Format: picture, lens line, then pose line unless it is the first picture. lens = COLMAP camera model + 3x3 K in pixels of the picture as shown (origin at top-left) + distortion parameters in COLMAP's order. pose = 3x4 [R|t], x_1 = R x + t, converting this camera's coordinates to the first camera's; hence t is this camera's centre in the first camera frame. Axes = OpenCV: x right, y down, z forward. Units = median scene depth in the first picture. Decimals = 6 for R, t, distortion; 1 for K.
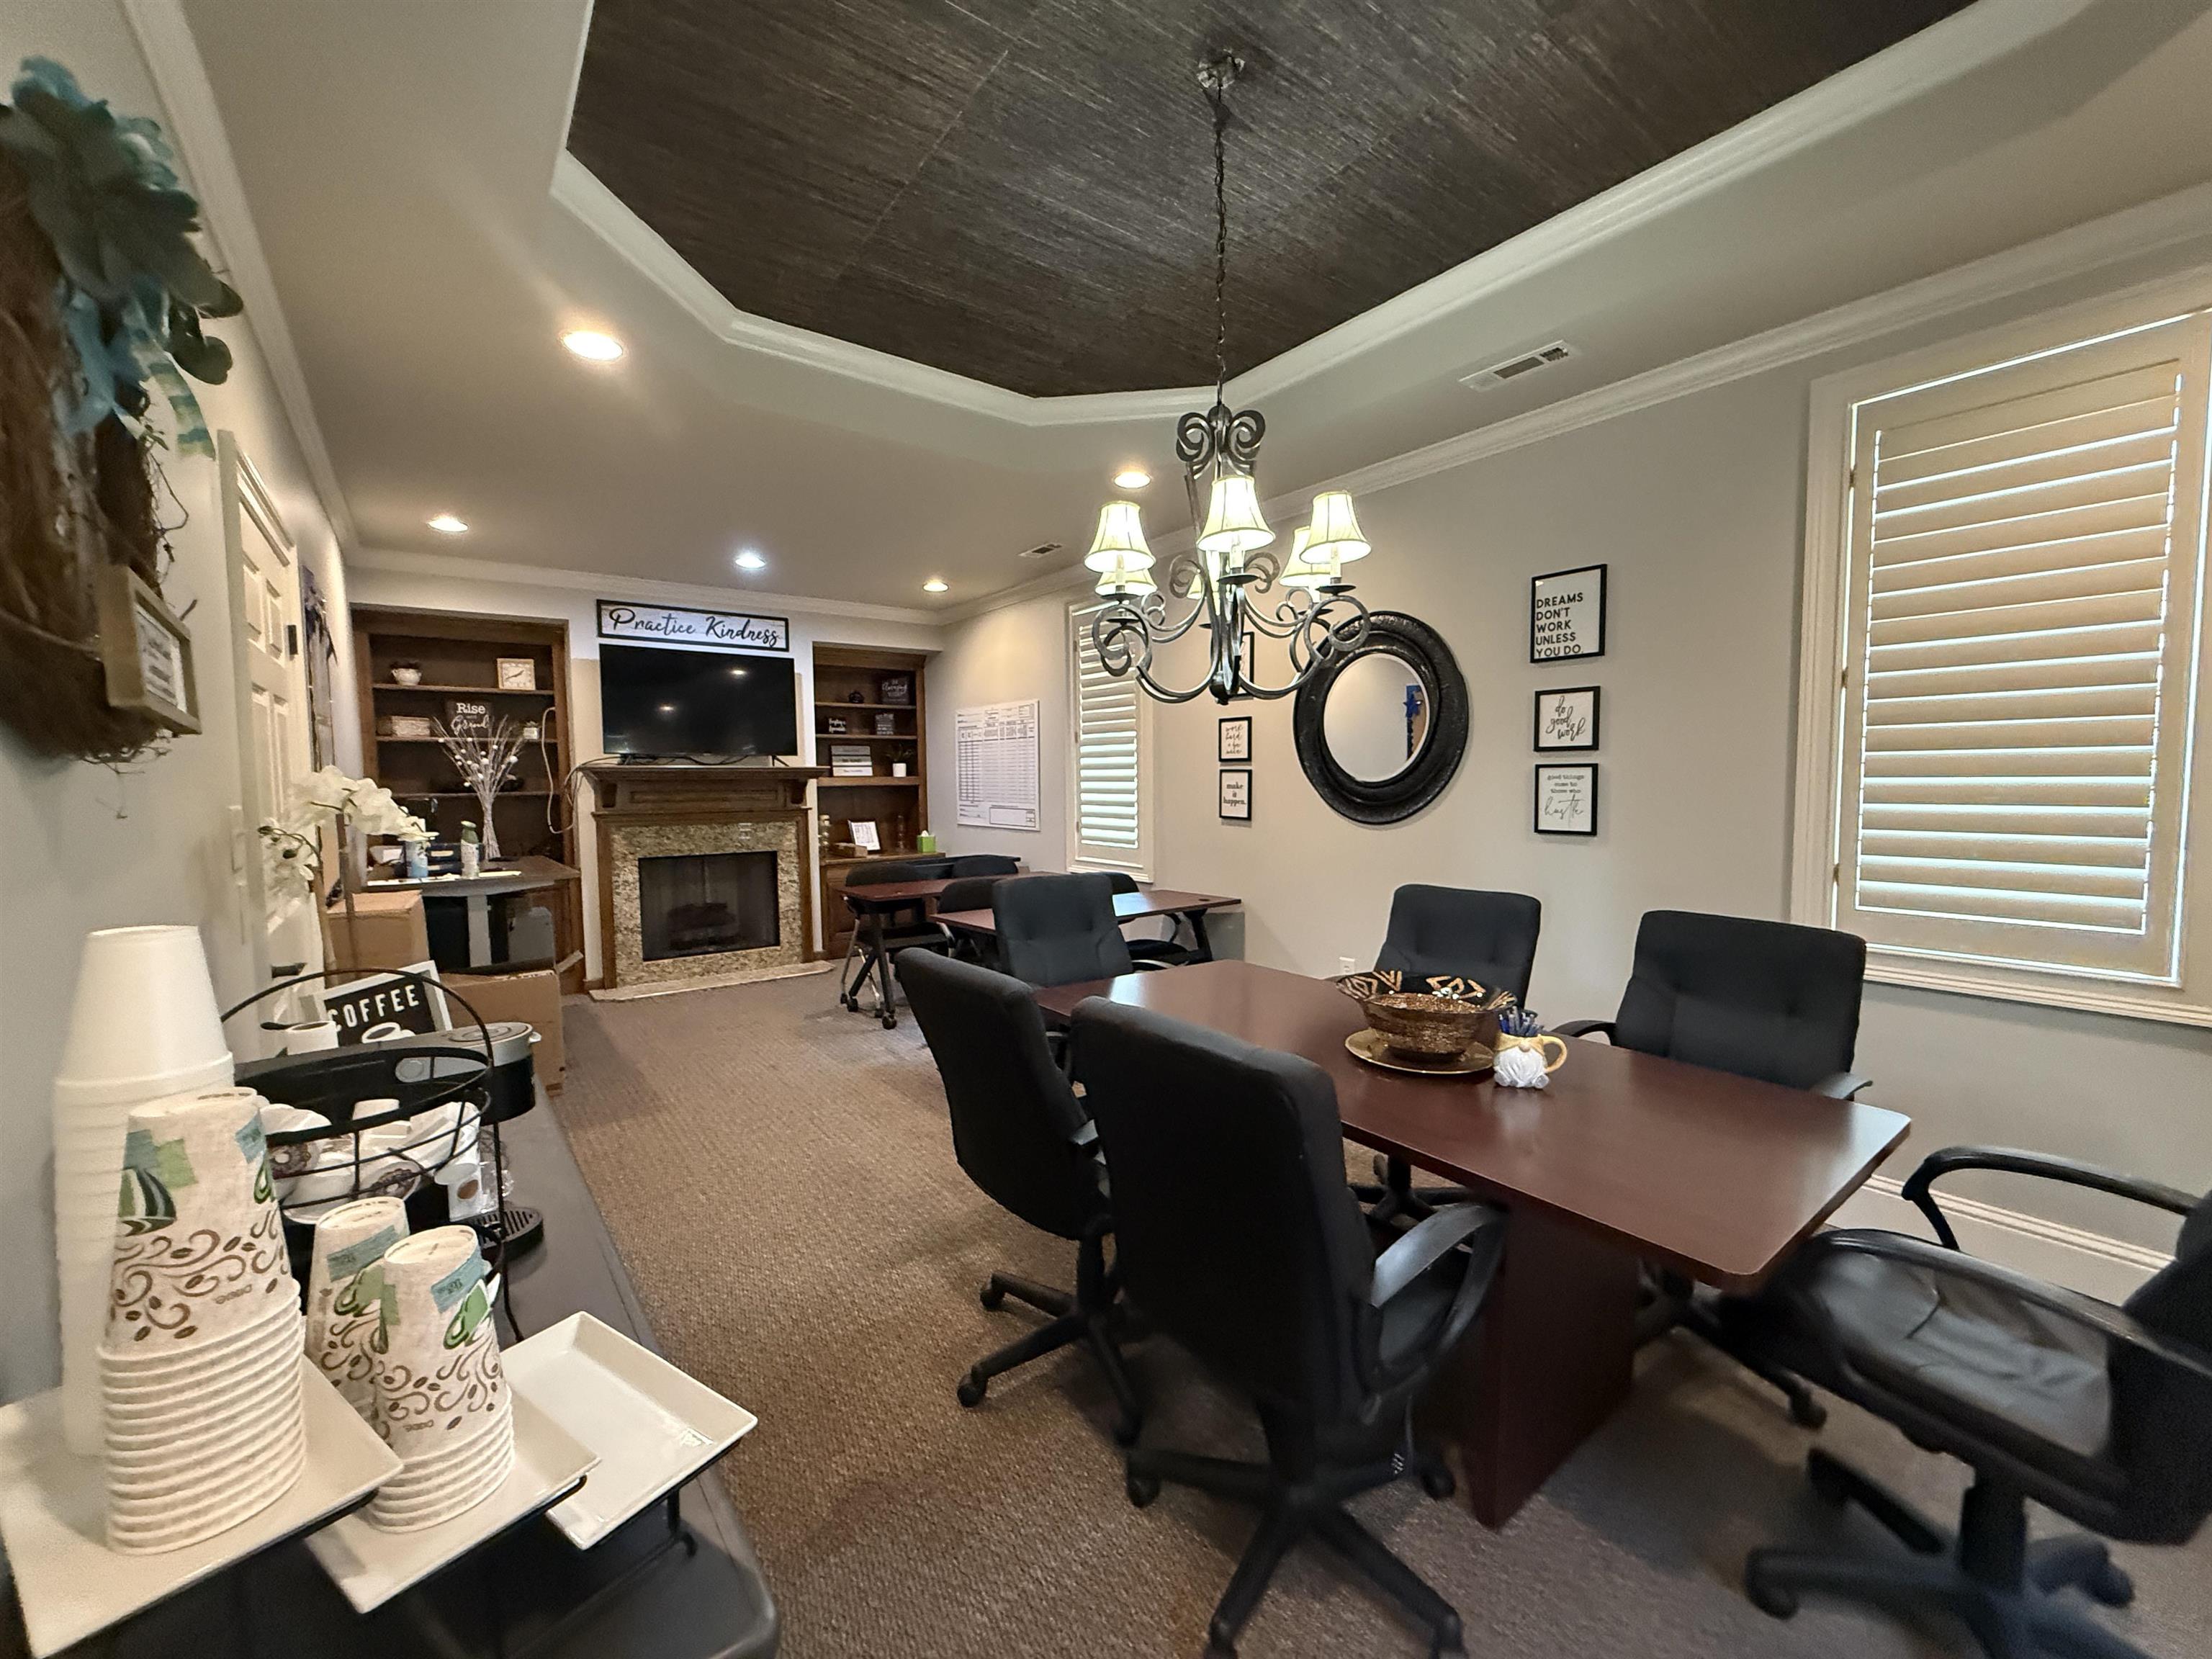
lens RADIAL K [[882.3, 0, 1105.6], [0, 882.3, 831.9], [0, 0, 1]] dist [0.001906, -0.000474]
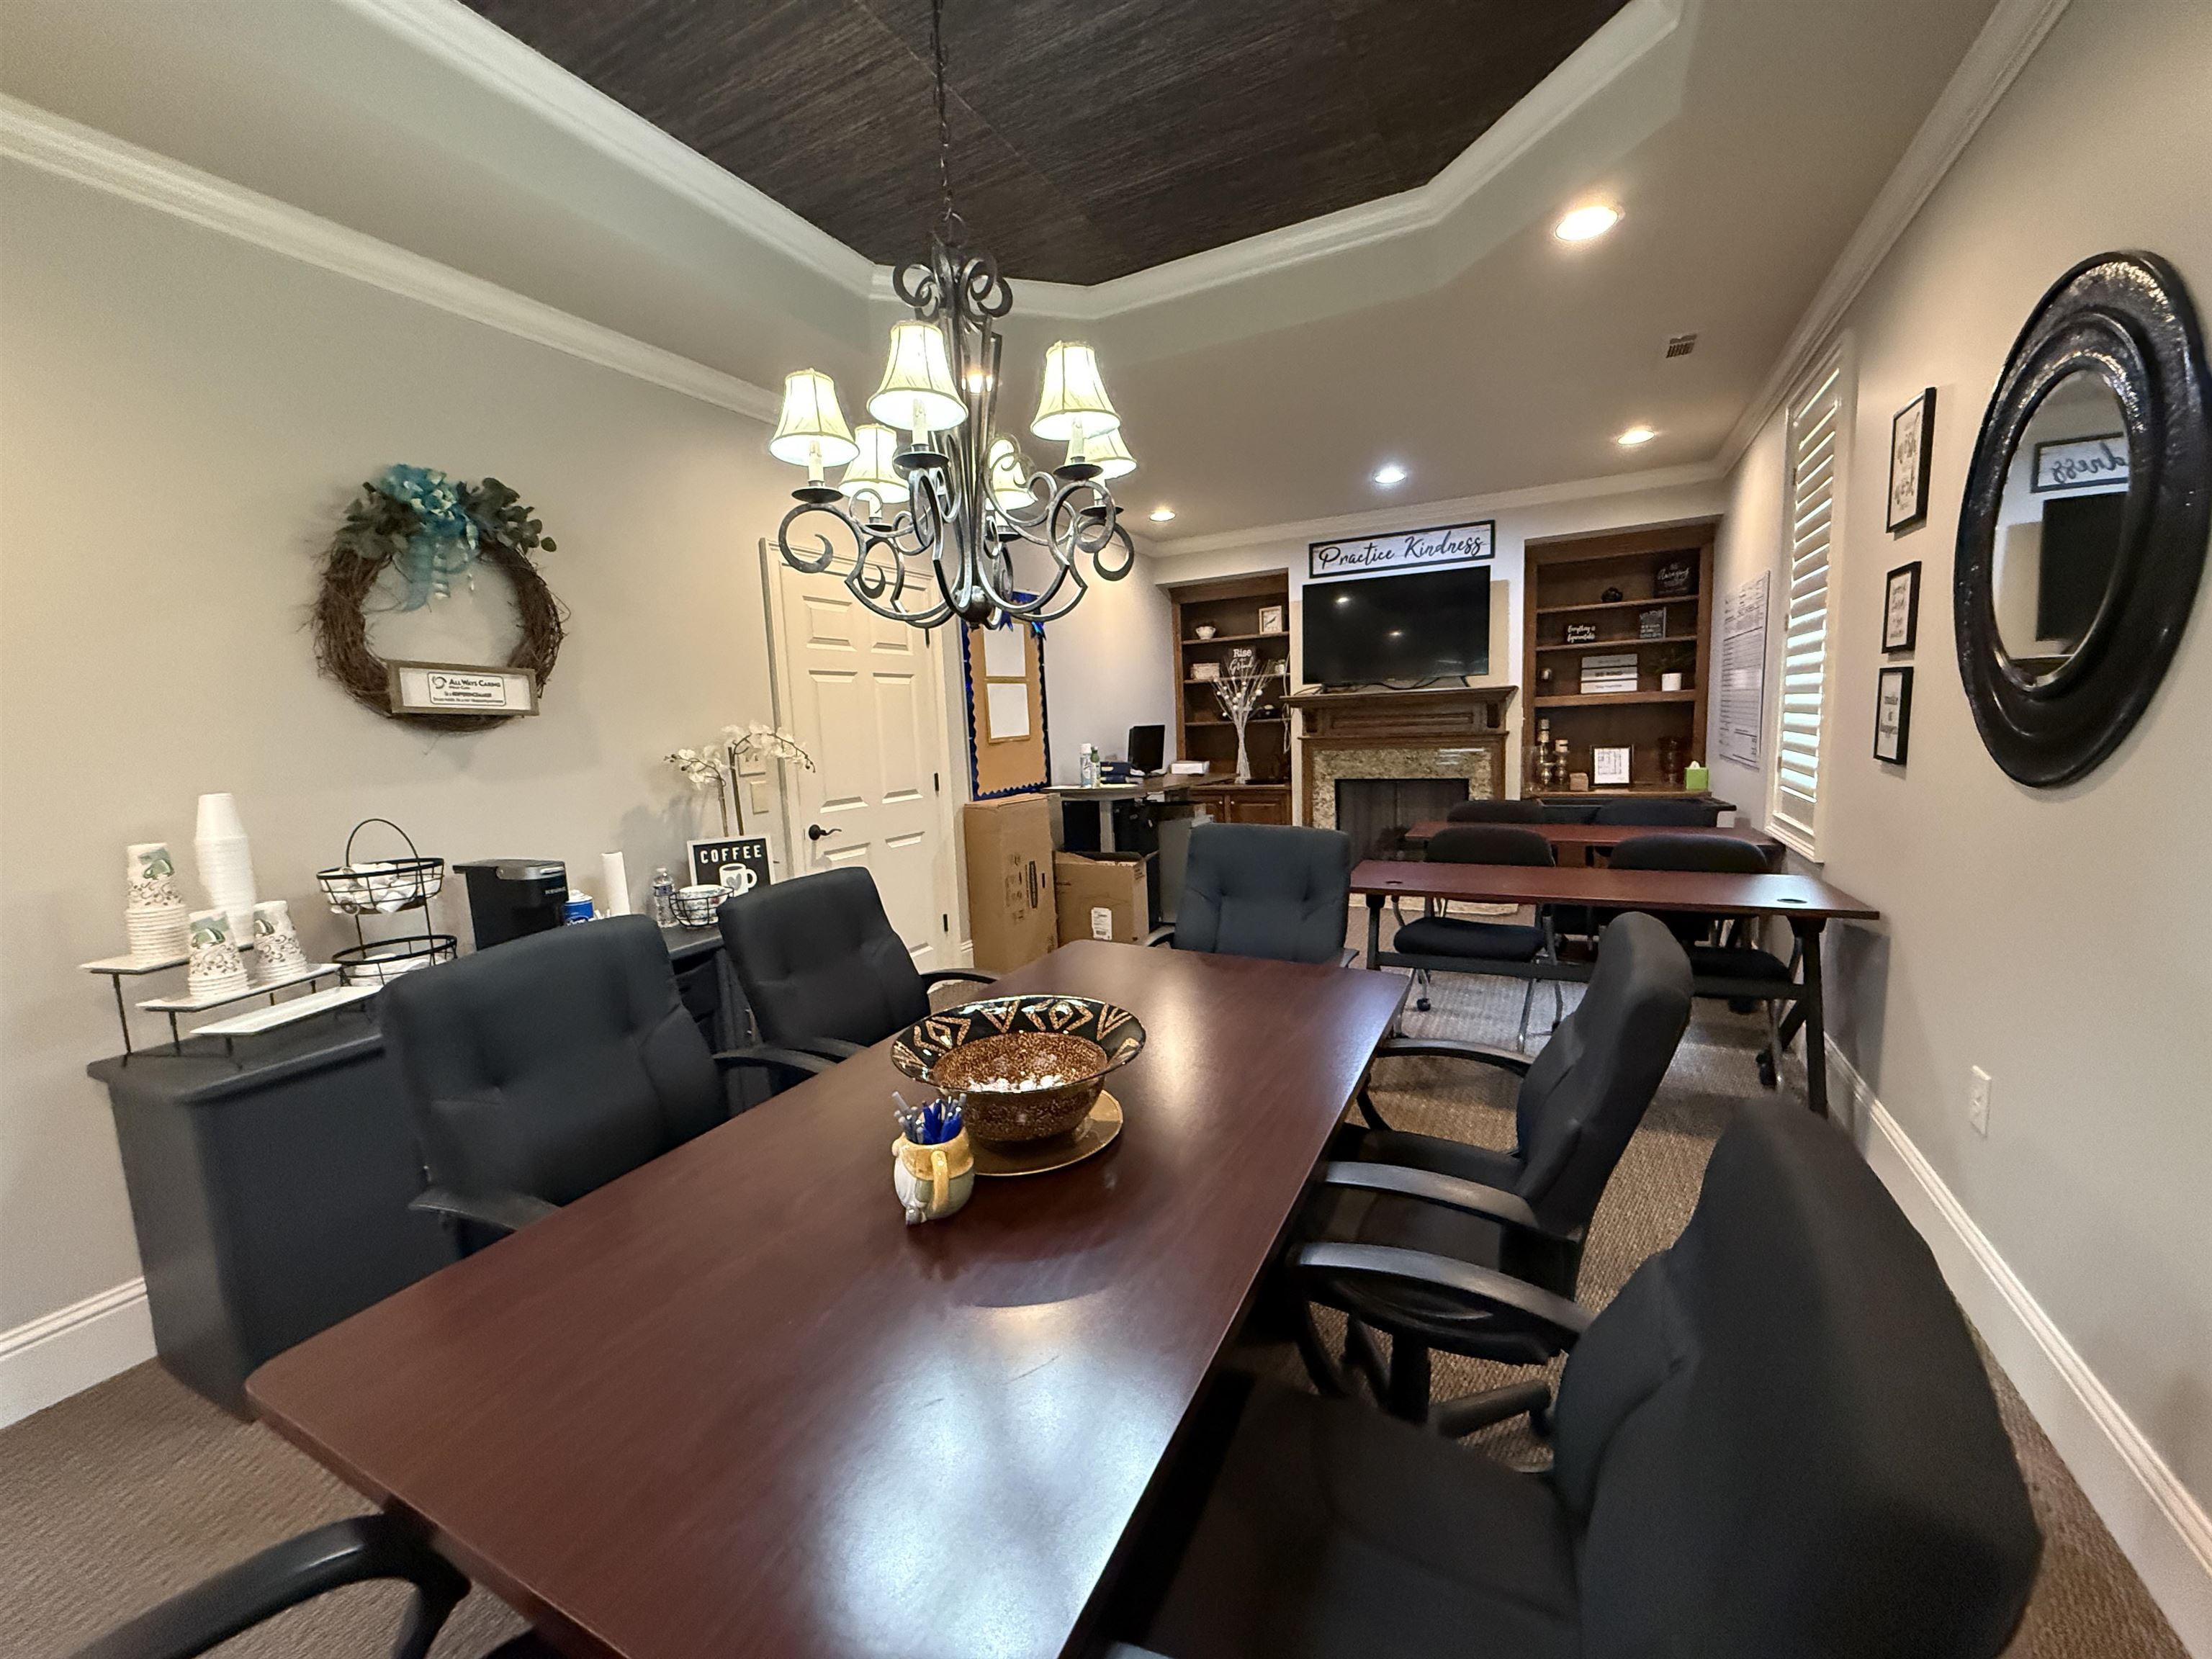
lens RADIAL K [[882.3, 0, 1105.6], [0, 882.3, 831.9], [0, 0, 1]] dist [0.001906, -0.000474]
pose [[0.428730, 0.104019, -0.897424, 0.341977], [-0.018240, 0.994144, 0.106516, -0.016536], [0.903248, -0.029298, 0.428117, 0.276636]]
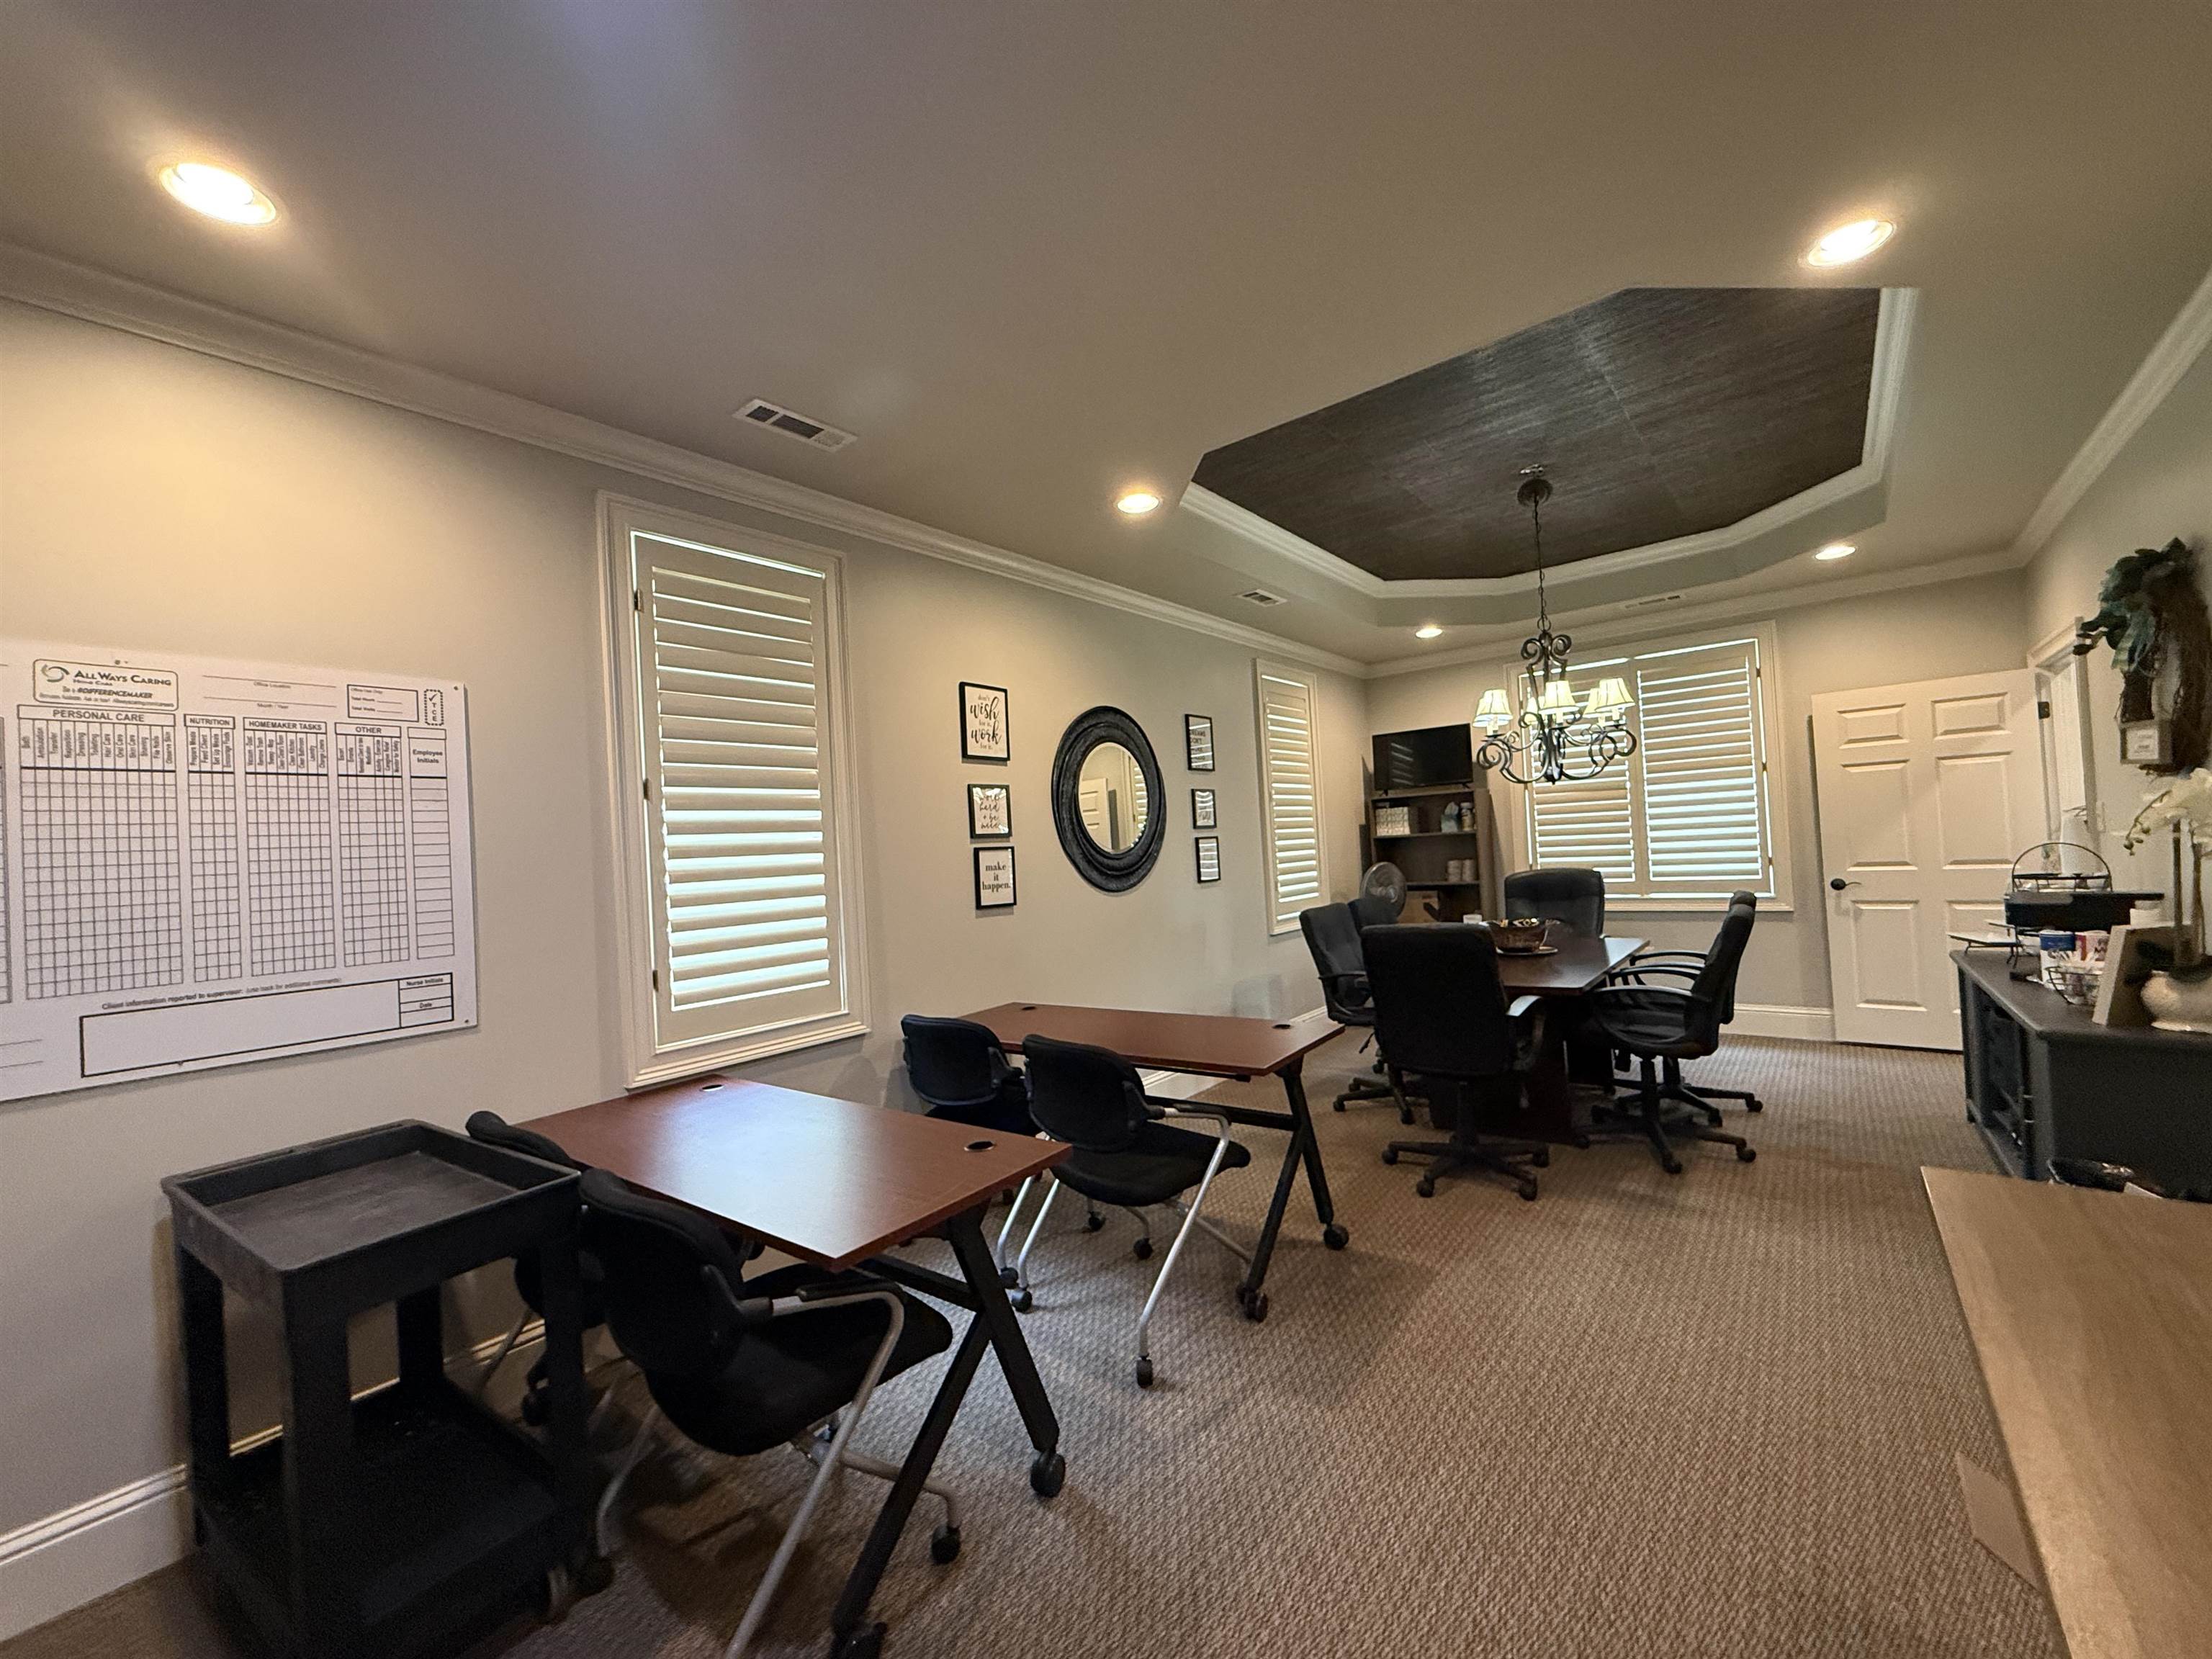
lens RADIAL K [[882.3, 0, 1105.6], [0, 882.3, 831.9], [0, 0, 1]] dist [0.001906, -0.000474]
pose [[-0.231943, 0.041575, 0.971841, -0.543647], [0.121106, 0.992547, -0.013557, -0.048739], [-0.965161, 0.114551, -0.235249, 0.873756]]
